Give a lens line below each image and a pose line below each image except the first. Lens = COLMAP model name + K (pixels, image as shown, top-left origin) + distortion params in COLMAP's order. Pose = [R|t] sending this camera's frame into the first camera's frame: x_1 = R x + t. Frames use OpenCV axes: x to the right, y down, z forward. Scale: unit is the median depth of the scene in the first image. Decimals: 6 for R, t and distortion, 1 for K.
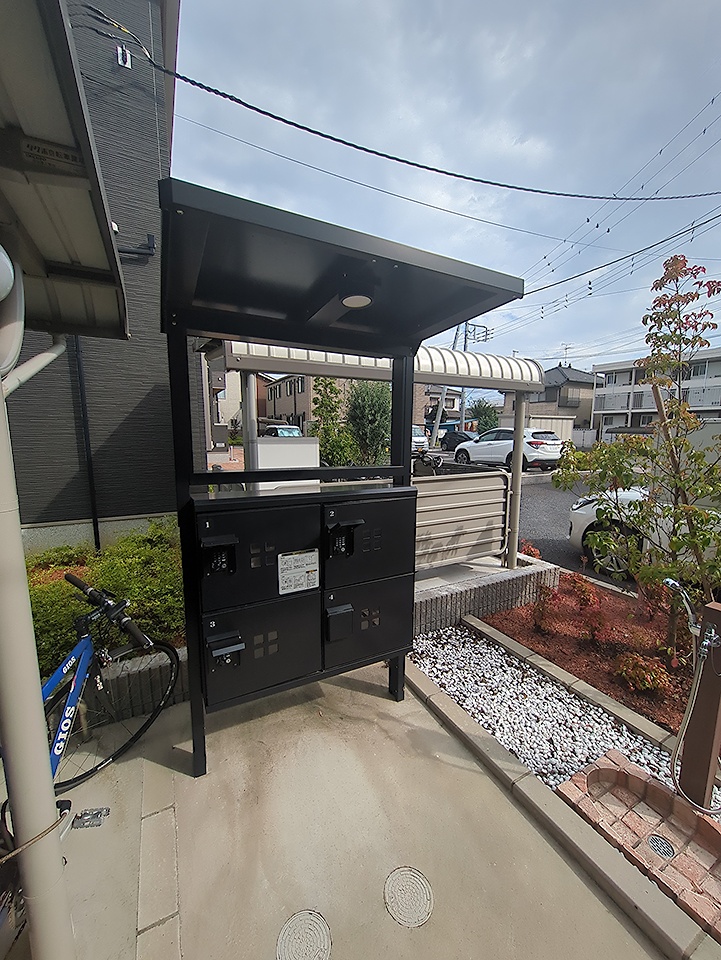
lens RADIAL K [[377.0, 0, 358.8], [0, 377.0, 486.7], [0, 0, 1]] dist [-0.000928, 0.000209]
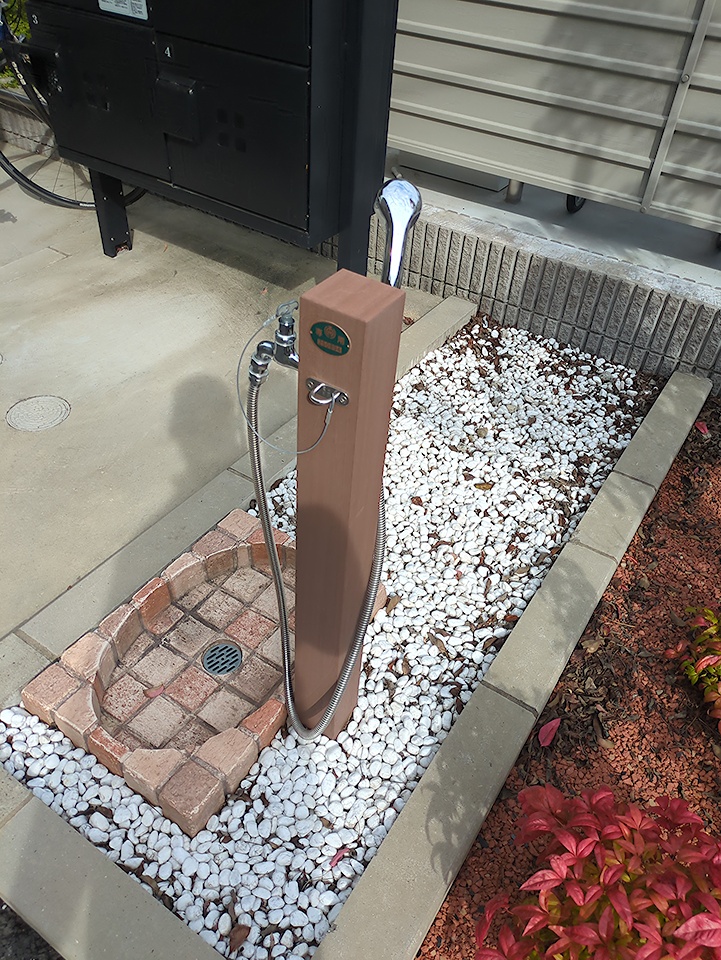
lens RADIAL K [[716.2, 0, 360.4], [0, 716.2, 483.0], [0, 0, 1]] dist [0.002229, 0.001015]
pose [[0.479532, 0.598240, -0.641995, 1.113200], [-0.180280, 0.783154, 0.595121, 0.096588], [0.858806, -0.169640, 0.483398, 0.576601]]
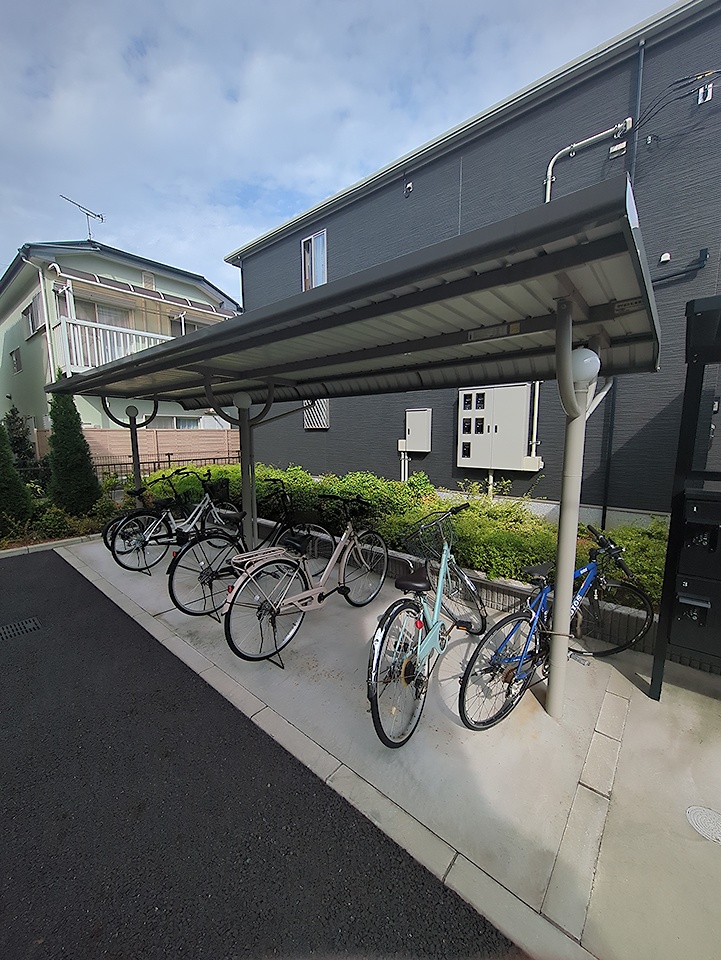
lens RADIAL K [[377.0, 0, 357.1], [0, 377.0, 488.7], [0, 0, 1]] dist [-0.000928, 0.000209]
pose [[0.364897, 0.124354, -0.922706, 0.301214], [-0.122919, 0.988800, 0.084651, 0.050705], [0.922898, 0.082529, 0.376095, -0.479060]]
